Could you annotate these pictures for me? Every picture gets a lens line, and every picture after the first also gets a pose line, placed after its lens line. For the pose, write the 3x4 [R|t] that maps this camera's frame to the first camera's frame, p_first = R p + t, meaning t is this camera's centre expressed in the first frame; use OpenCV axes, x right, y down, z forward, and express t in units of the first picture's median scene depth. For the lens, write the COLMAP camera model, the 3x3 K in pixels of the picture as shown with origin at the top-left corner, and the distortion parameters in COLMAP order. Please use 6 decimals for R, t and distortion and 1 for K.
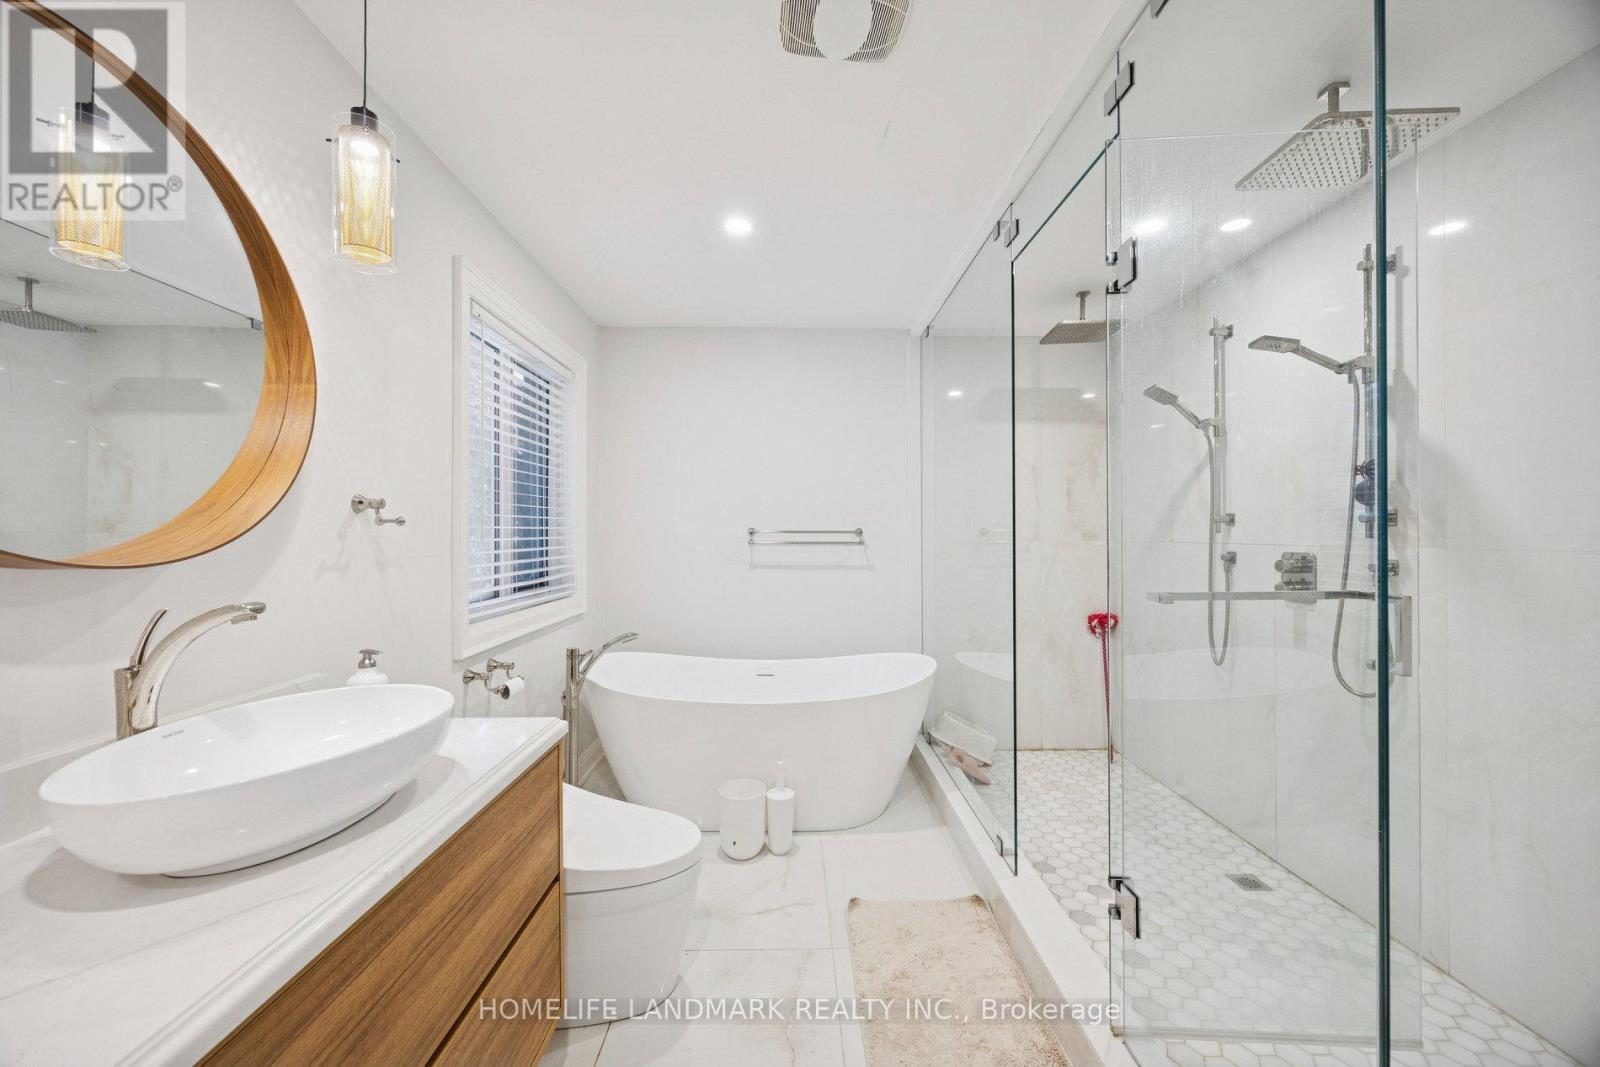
lens RADIAL K [[607.1, 0, 800.0], [0, 607.1, 533.5], [0, 0, 1]] dist [-0.002475, -0.000058]
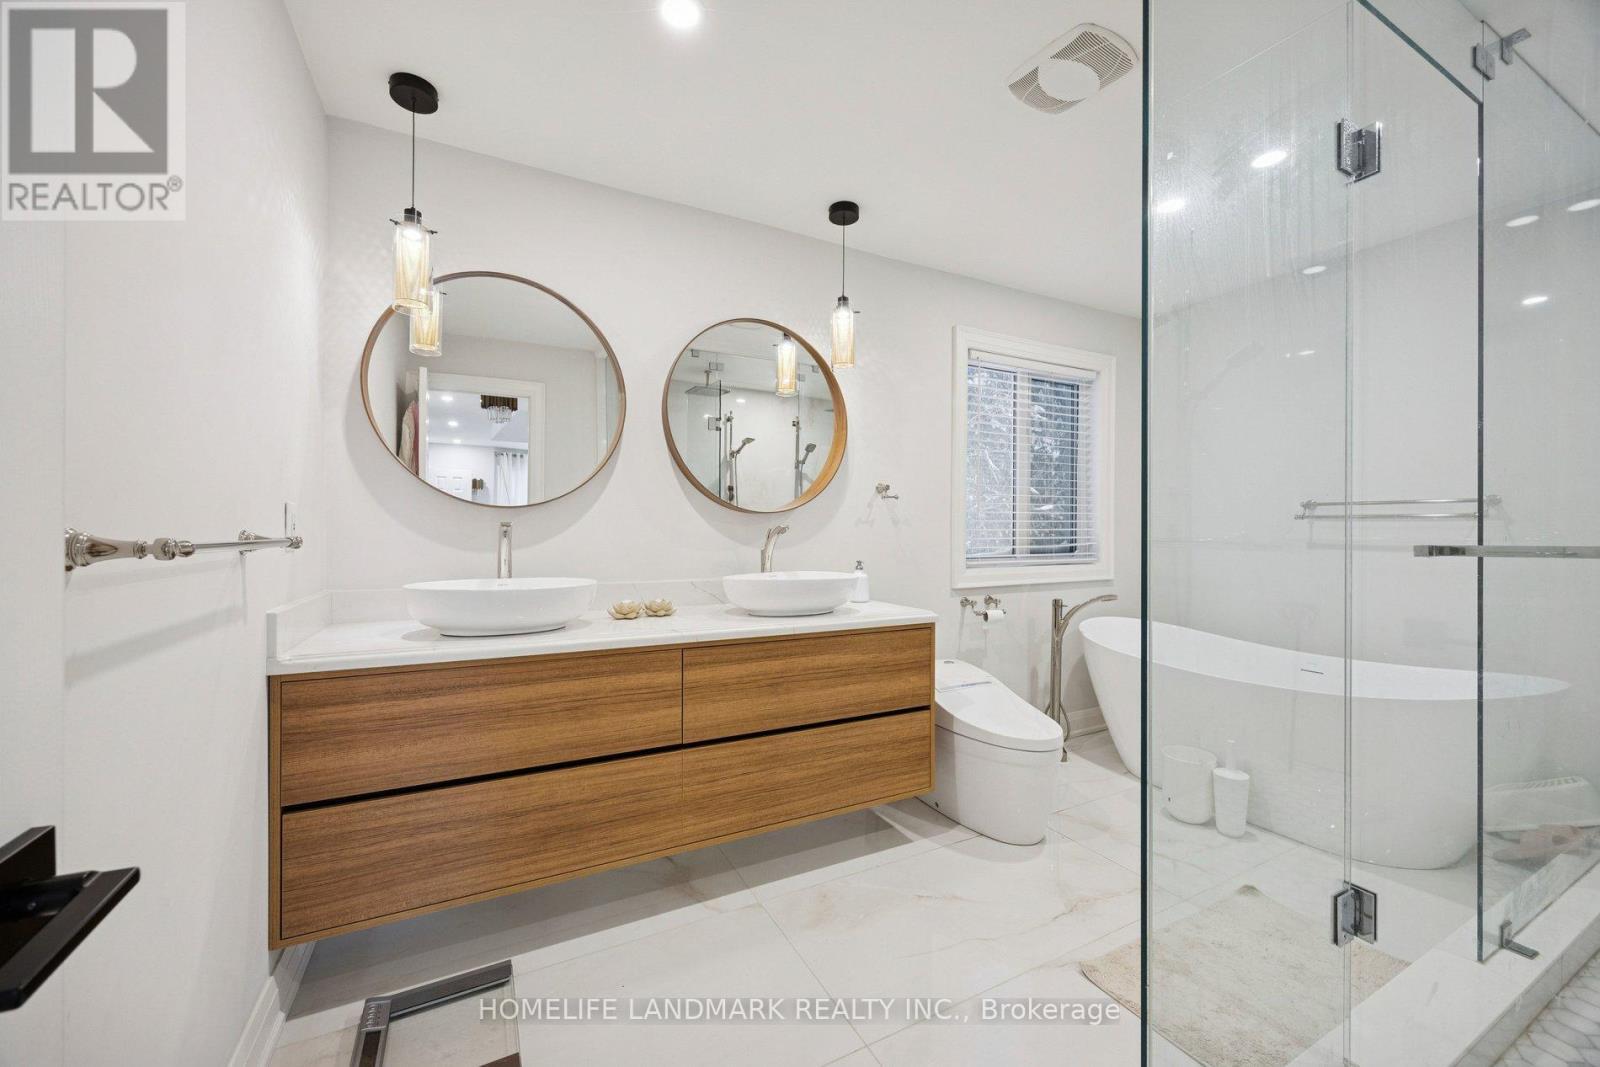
lens RADIAL K [[607.1, 0, 800.0], [0, 607.1, 533.5], [0, 0, 1]] dist [-0.002475, -0.000058]
pose [[0.451024, 0.012909, -0.892418, 0.808134], [-0.004245, 0.999915, 0.012318, 0.066094], [0.892502, -0.001767, 0.451041, -0.056347]]
